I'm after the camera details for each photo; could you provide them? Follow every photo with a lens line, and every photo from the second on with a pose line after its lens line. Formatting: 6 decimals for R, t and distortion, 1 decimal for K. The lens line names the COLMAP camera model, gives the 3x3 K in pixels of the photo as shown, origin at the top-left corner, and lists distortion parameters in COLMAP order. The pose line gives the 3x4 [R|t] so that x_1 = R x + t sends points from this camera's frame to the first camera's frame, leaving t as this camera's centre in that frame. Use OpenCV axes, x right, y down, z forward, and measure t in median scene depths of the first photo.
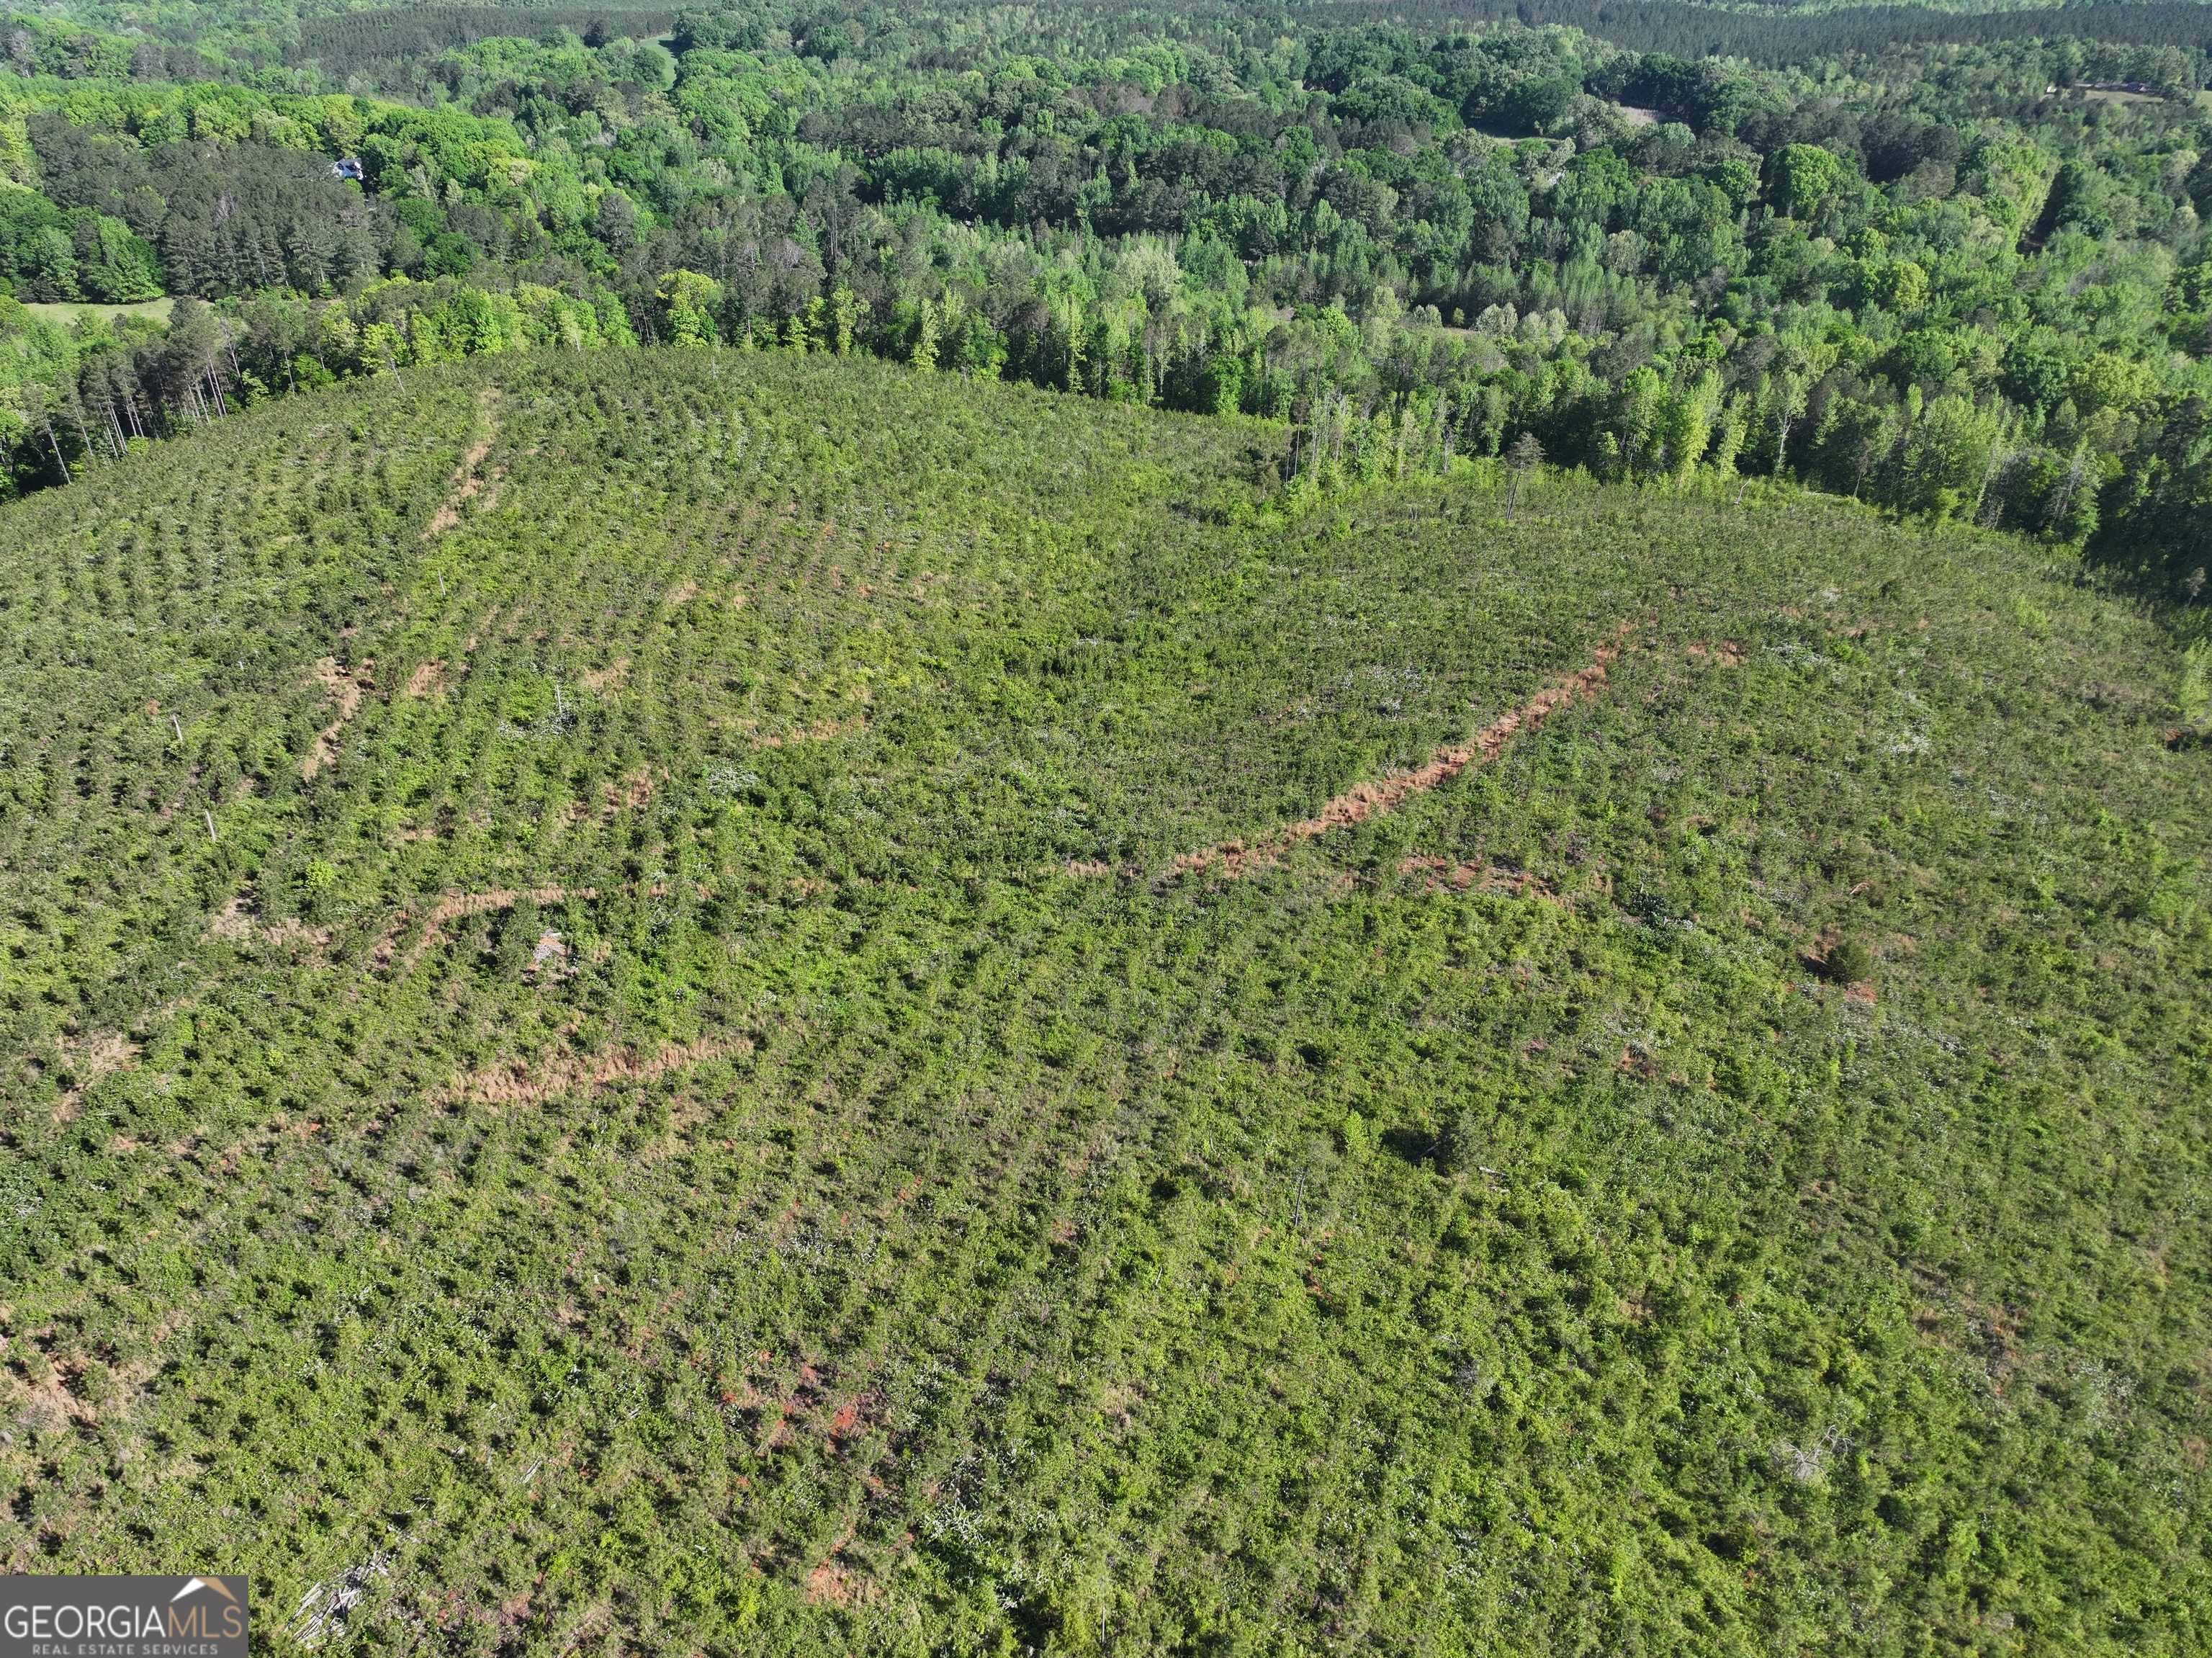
lens RADIAL K [[1556.0, 0, 1115.8], [0, 1556.0, 832.6], [0, 0, 1]] dist [-0.006290, 0.024474]
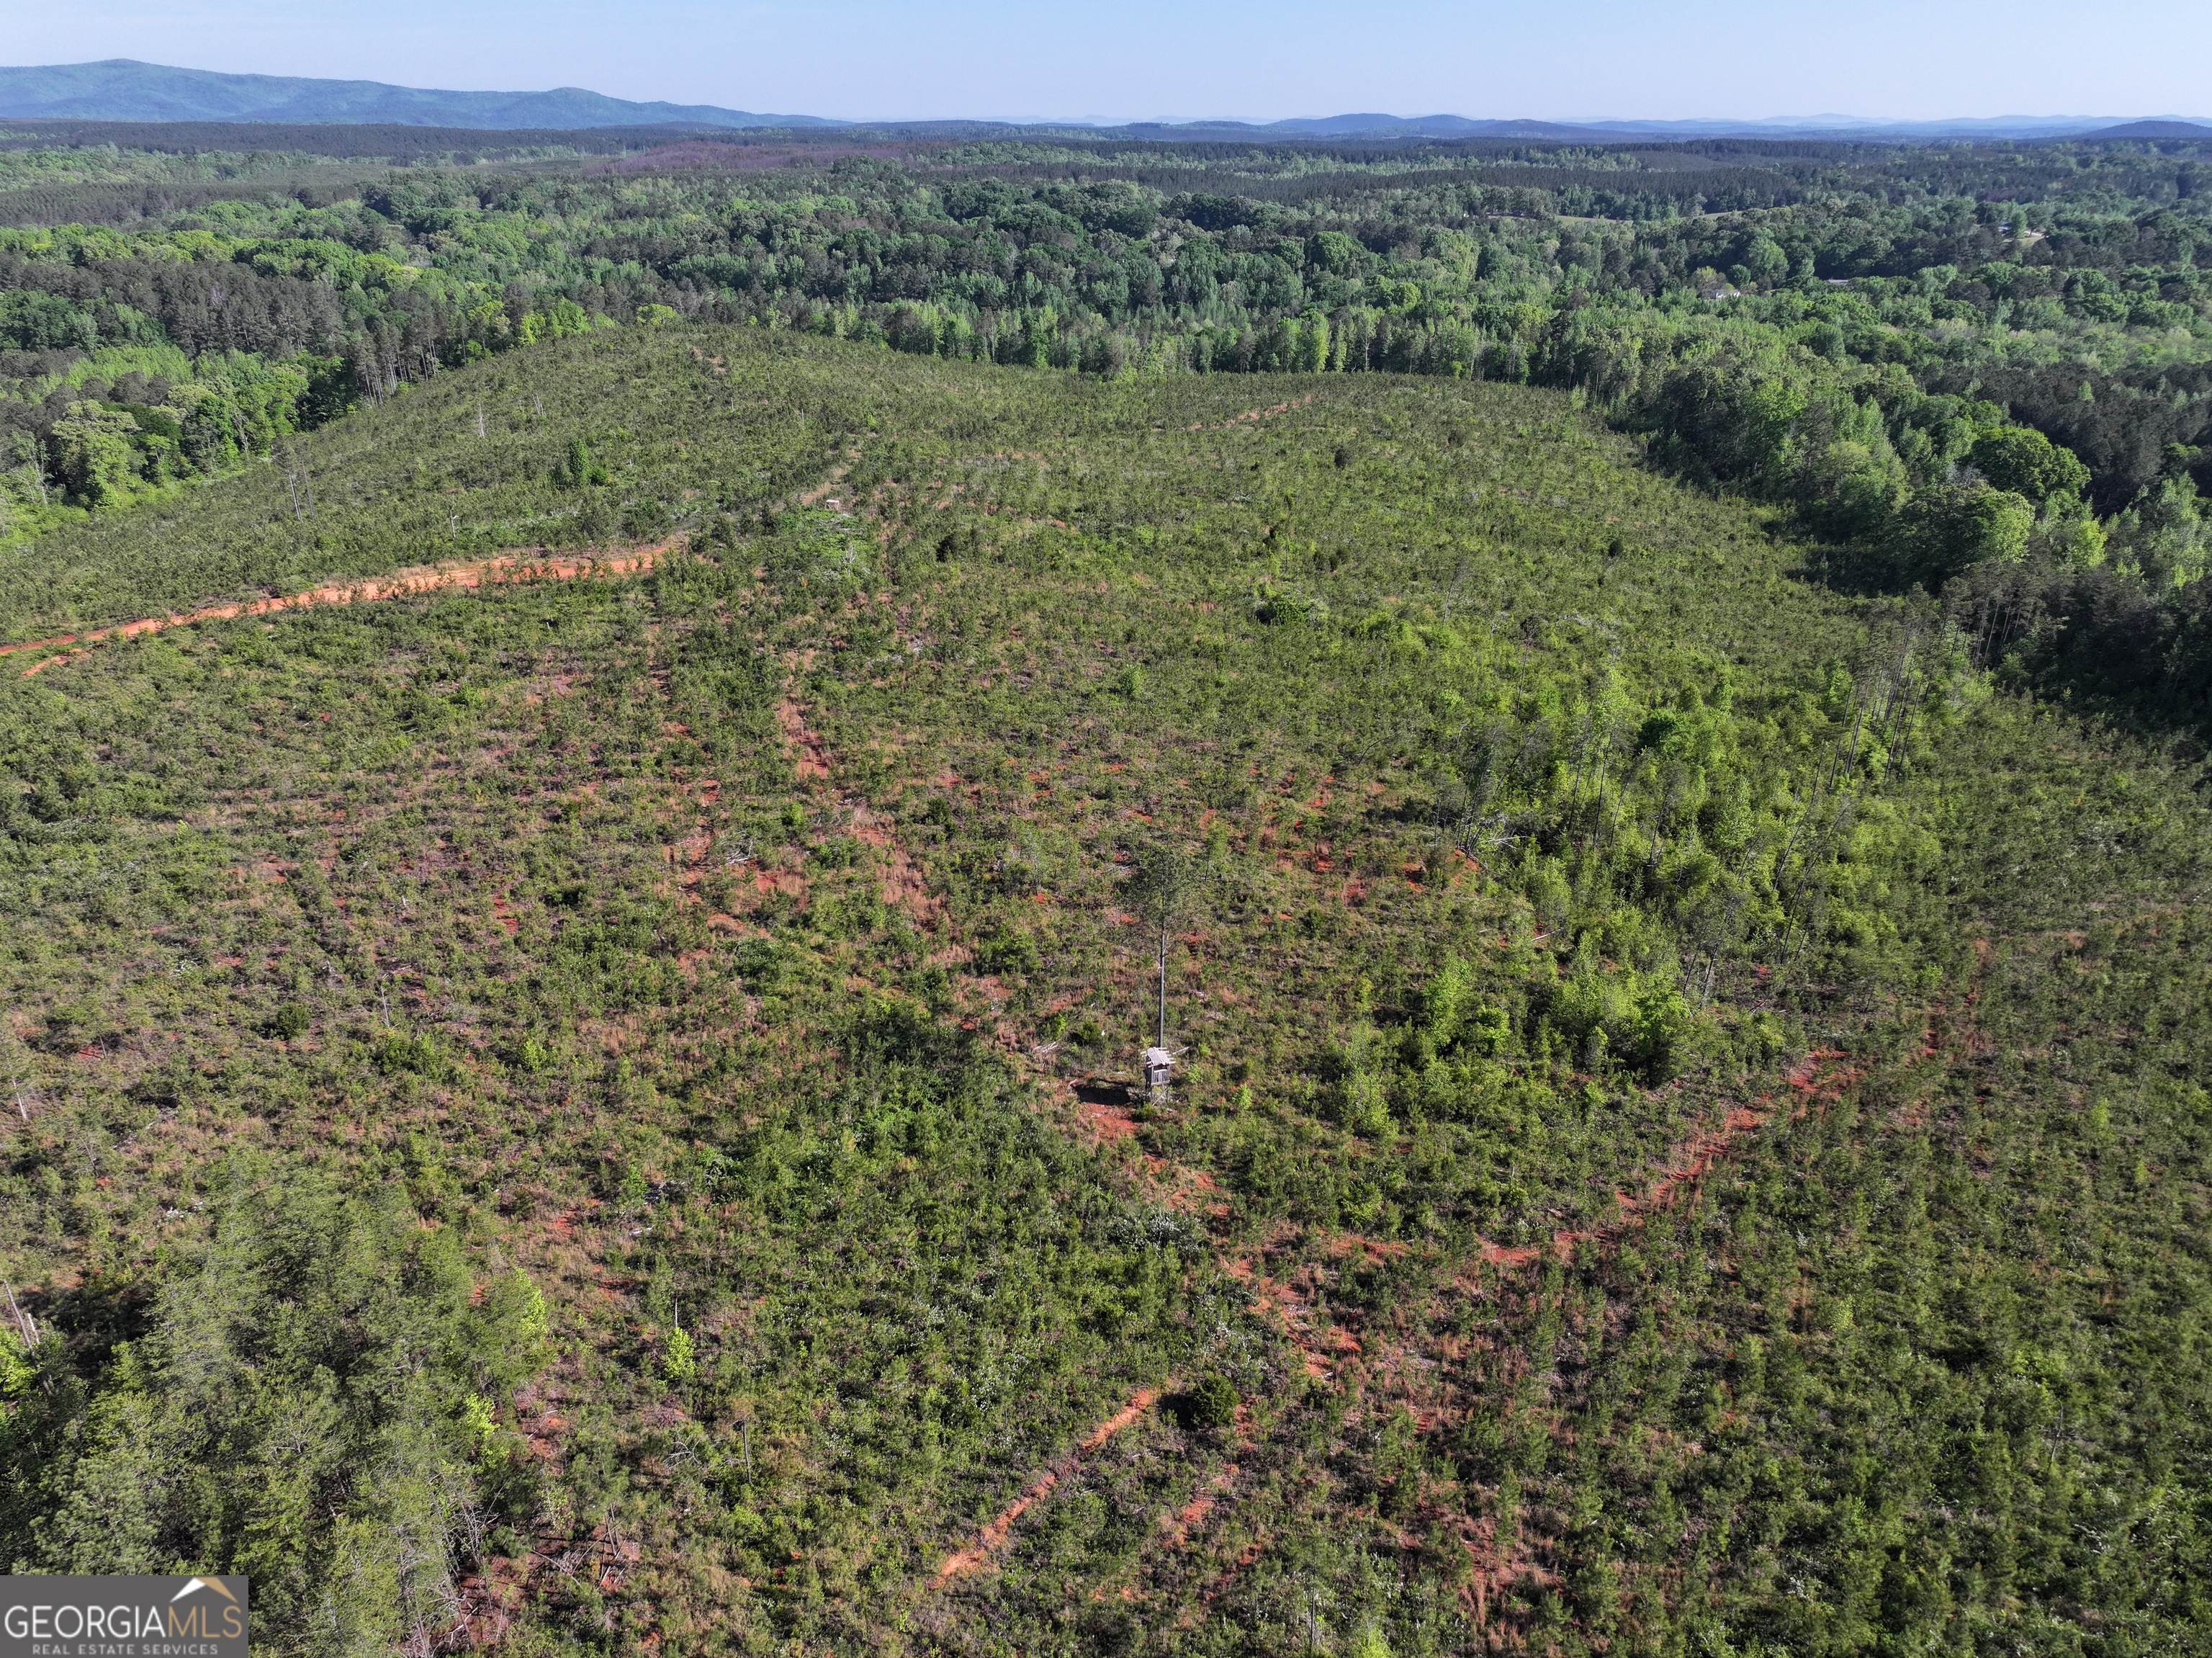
lens RADIAL K [[1556.0, 0, 1090.2], [0, 1556.0, 823.0], [0, 0, 1]] dist [-0.006290, 0.024474]
pose [[0.962496, -0.114032, 0.246166, -0.354267], [0.140146, 0.985917, -0.091256, 0.374926], [-0.232293, 0.122332, 0.964922, -0.544322]]
